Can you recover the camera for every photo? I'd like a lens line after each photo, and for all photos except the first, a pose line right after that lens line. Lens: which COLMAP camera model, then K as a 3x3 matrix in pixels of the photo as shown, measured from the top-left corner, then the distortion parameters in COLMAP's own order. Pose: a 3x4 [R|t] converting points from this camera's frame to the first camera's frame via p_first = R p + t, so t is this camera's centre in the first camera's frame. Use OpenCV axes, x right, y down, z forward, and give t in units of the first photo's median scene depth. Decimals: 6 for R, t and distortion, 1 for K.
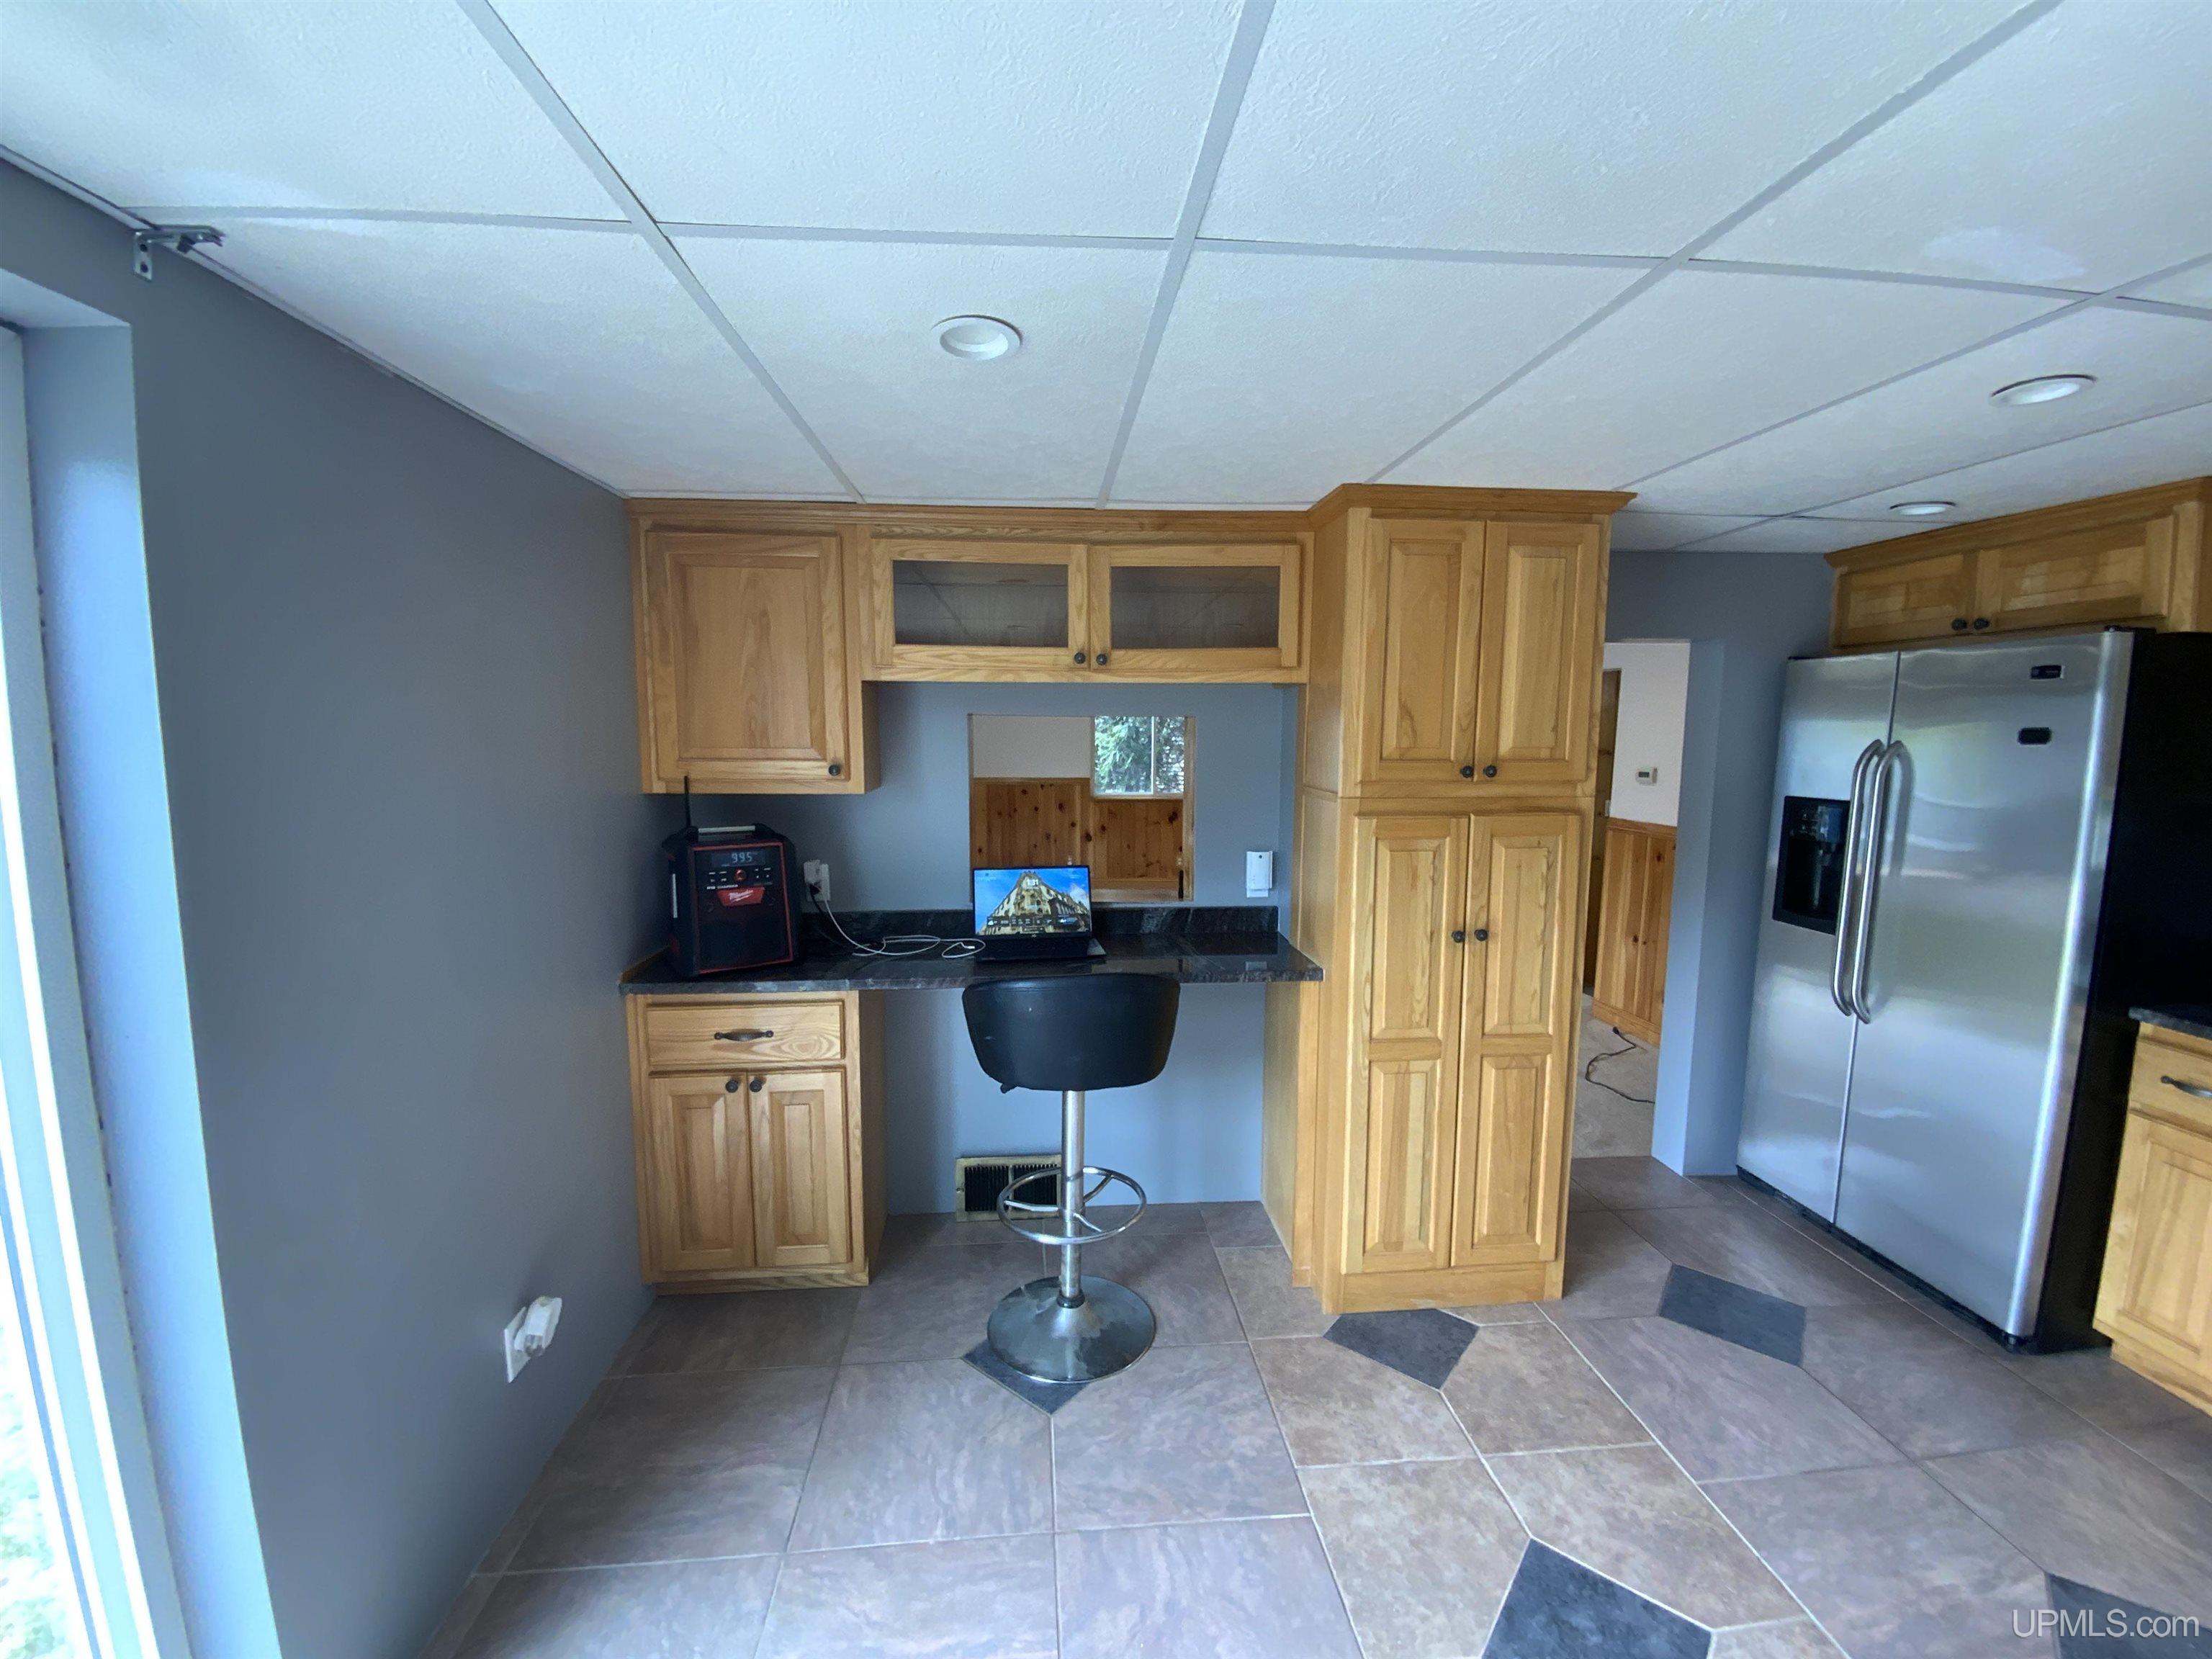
lens RADIAL K [[900.5, 0, 1104.3], [0, 900.5, 834.7], [0, 0, 1]] dist [0.010550, -0.010969]
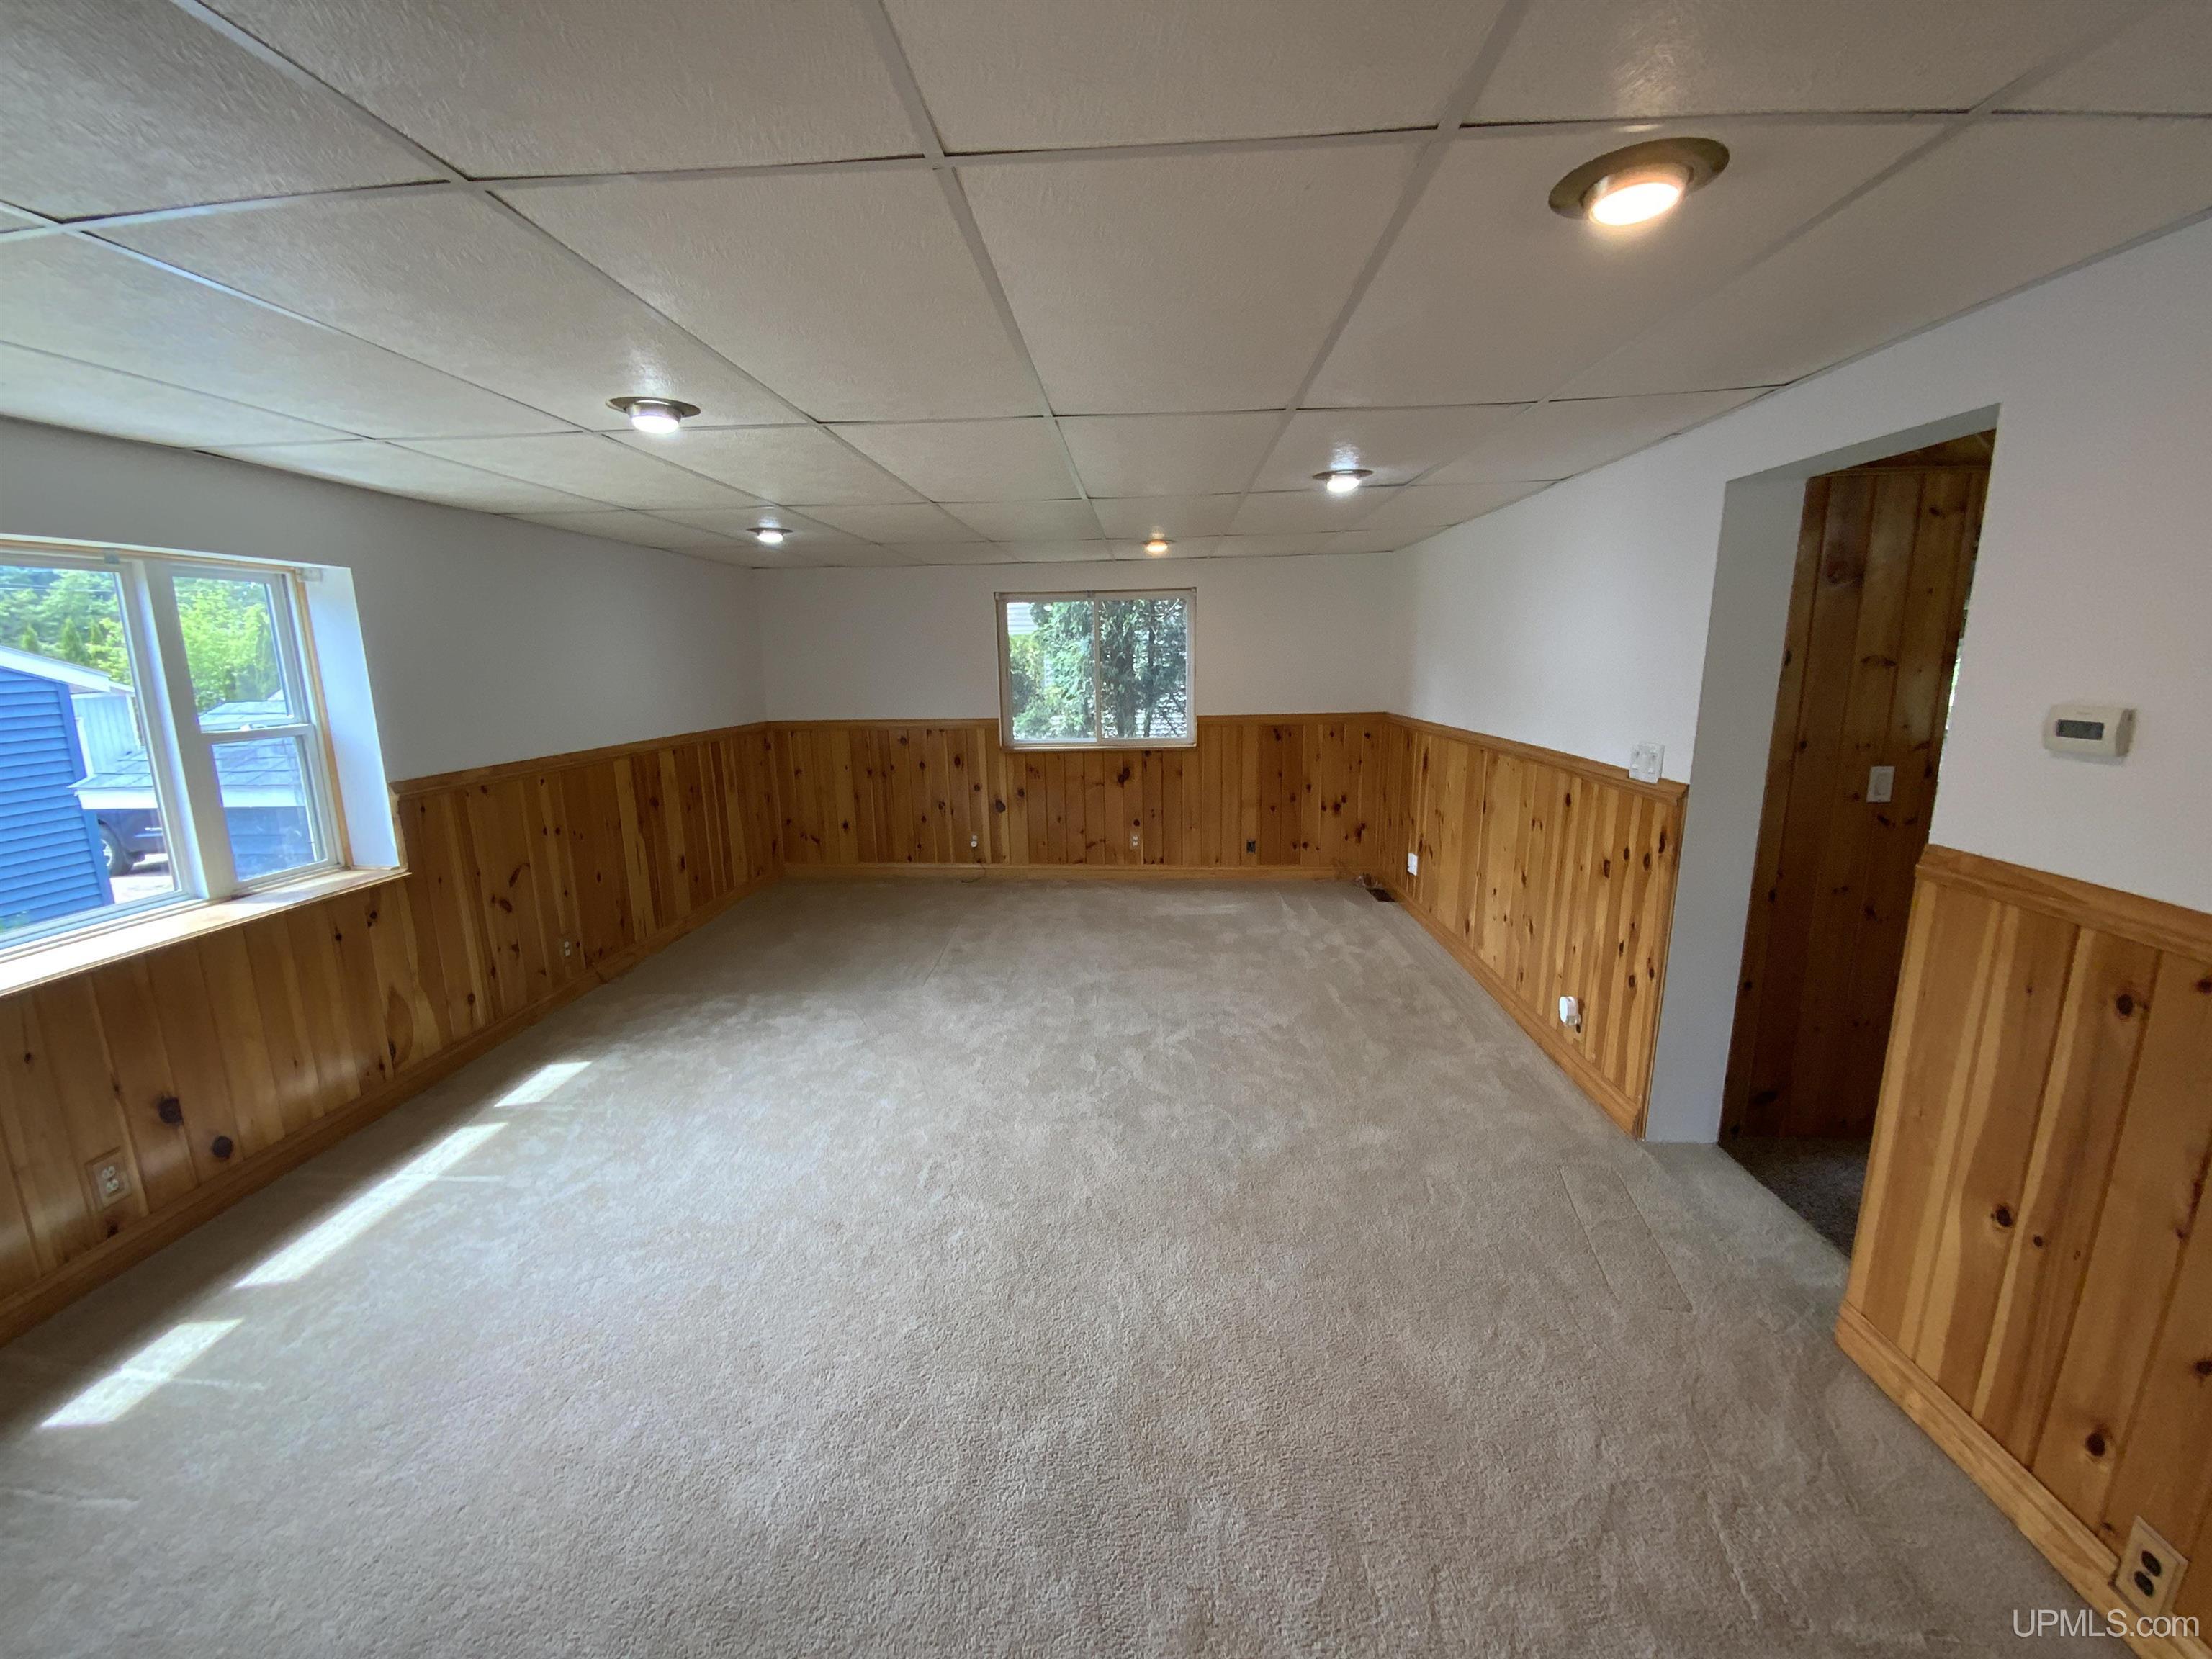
lens RADIAL K [[900.5, 0, 1107.7], [0, 900.5, 835.3], [0, 0, 1]] dist [0.010550, -0.010969]
pose [[0.990620, 0.000605, -0.136644, 0.585357], [0.010765, 0.996537, 0.082451, -0.113659], [0.136221, -0.083148, 0.987183, 1.231753]]
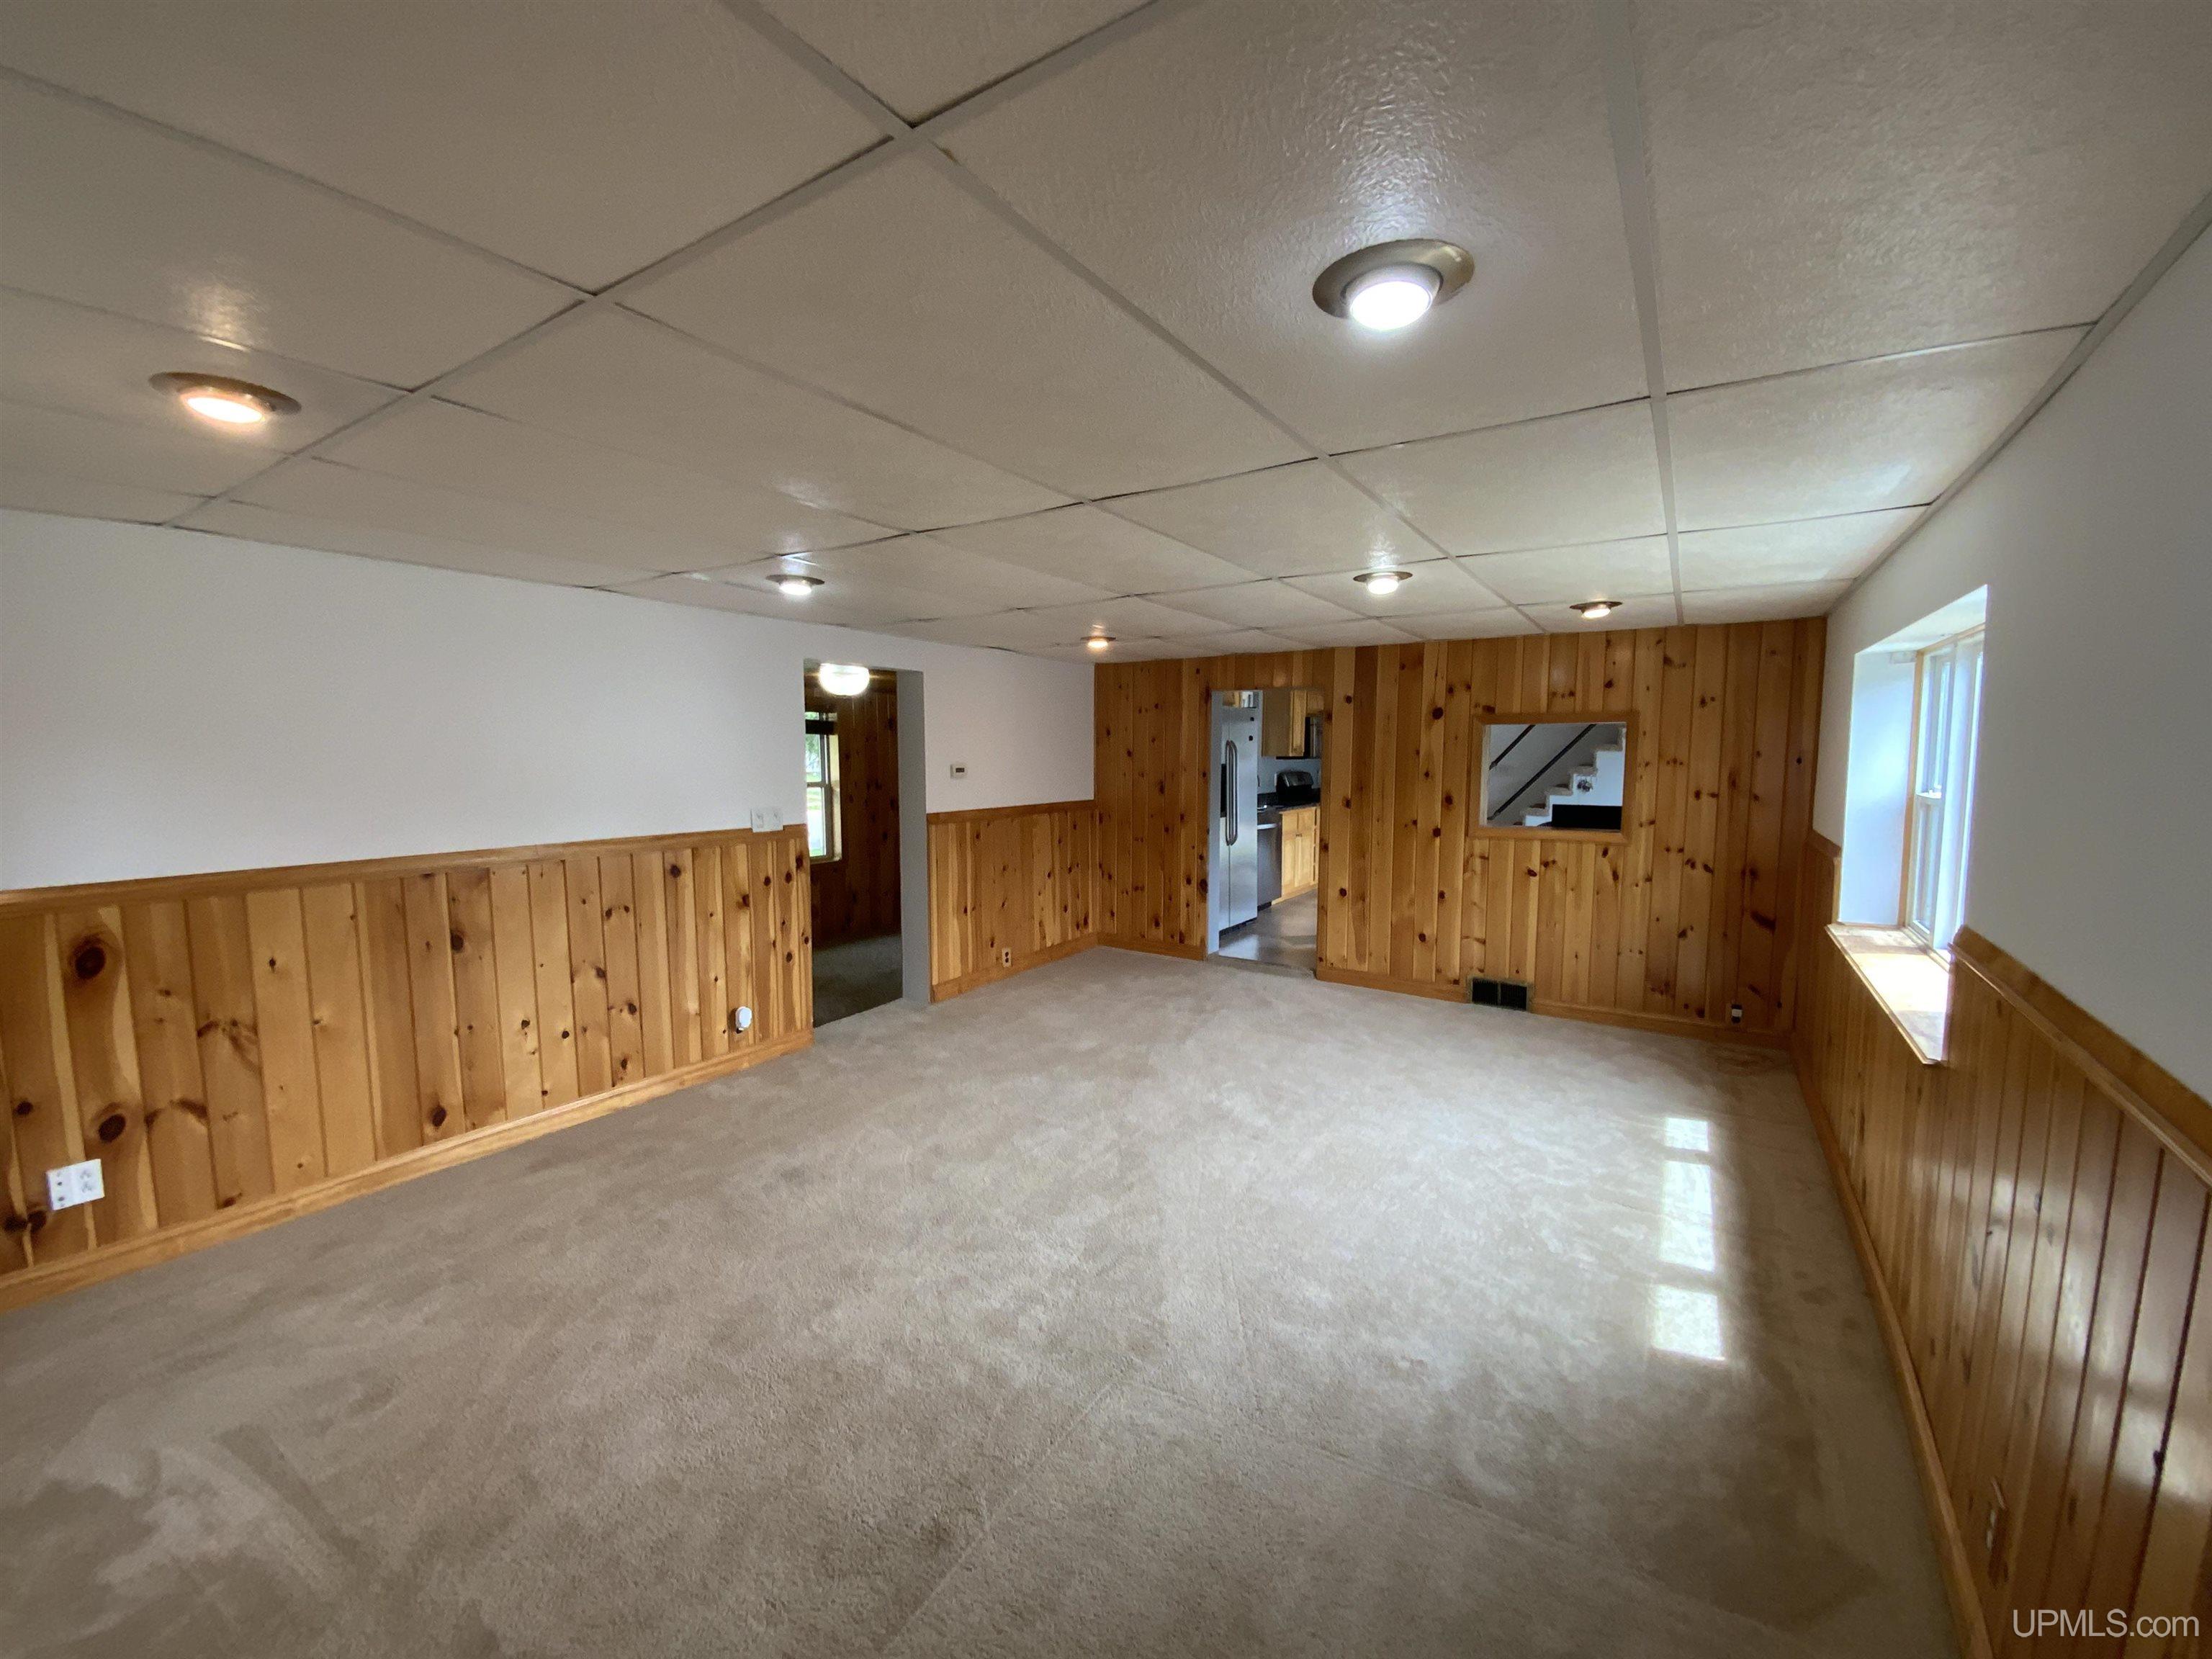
lens RADIAL K [[900.5, 0, 1103.1], [0, 900.5, 836.9], [0, 0, 1]] dist [0.010550, -0.010969]
pose [[-0.786075, -0.060250, 0.615188, -0.522357], [0.069235, 0.980394, 0.184485, -0.354995], [-0.614242, 0.187612, -0.766491, 3.448625]]
